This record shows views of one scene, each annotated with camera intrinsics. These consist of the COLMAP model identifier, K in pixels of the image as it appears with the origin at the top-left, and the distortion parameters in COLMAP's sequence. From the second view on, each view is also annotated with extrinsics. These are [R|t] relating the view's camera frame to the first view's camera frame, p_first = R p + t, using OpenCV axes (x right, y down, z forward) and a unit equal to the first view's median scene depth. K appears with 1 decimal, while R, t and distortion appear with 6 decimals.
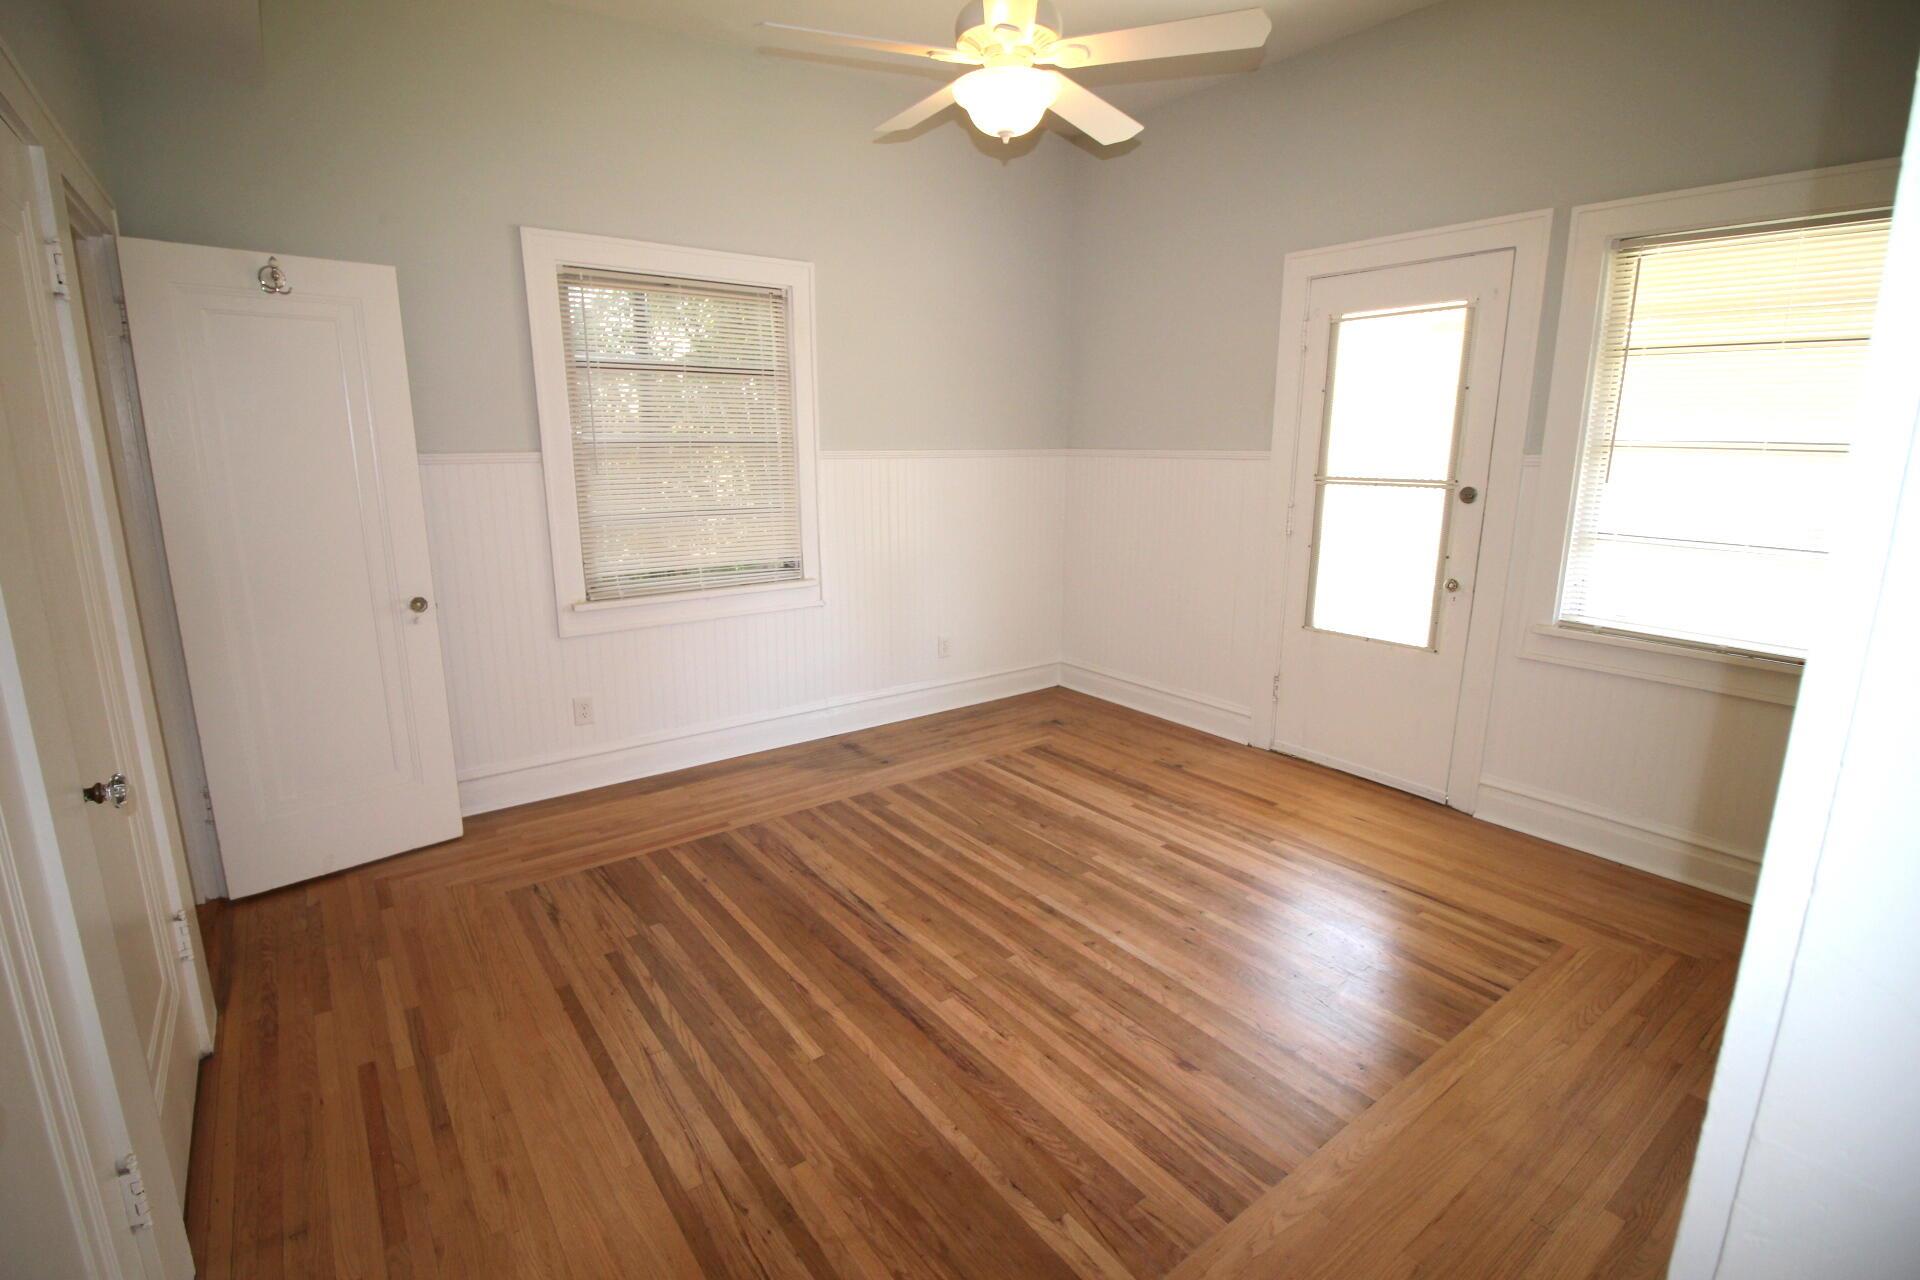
lens RADIAL K [[894.7, 0, 947.1], [0, 894.7, 635.5], [0, 0, 1]] dist [0.001553, -0.004650]
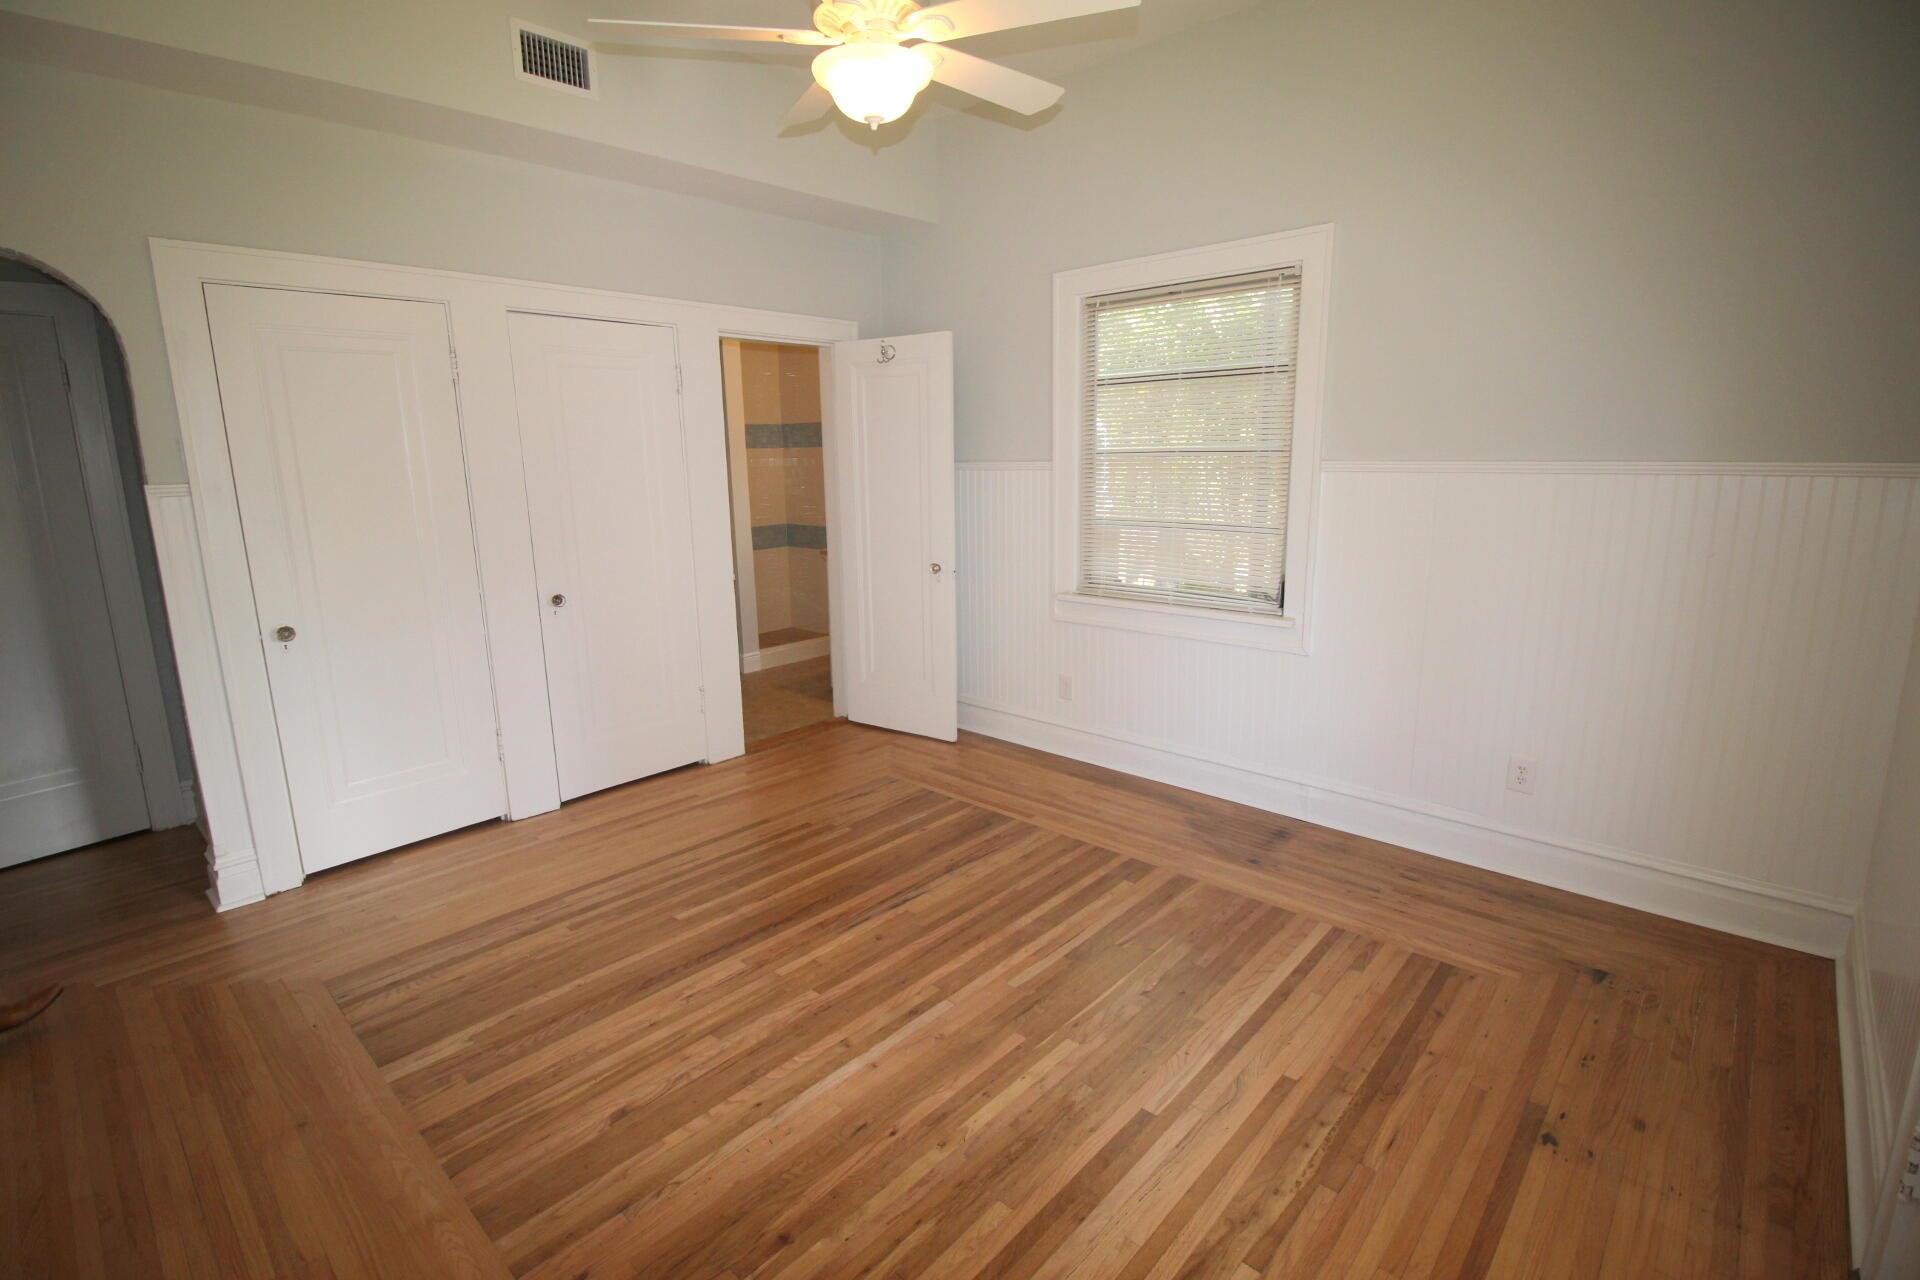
lens RADIAL K [[894.7, 0, 943.5], [0, 894.7, 632.5], [0, 0, 1]] dist [0.001553, -0.004650]
pose [[0.172972, 0.196057, -0.965216, 0.729105], [-0.193065, 0.967725, 0.161968, -0.153401], [0.965819, 0.158333, 0.205241, 0.668307]]
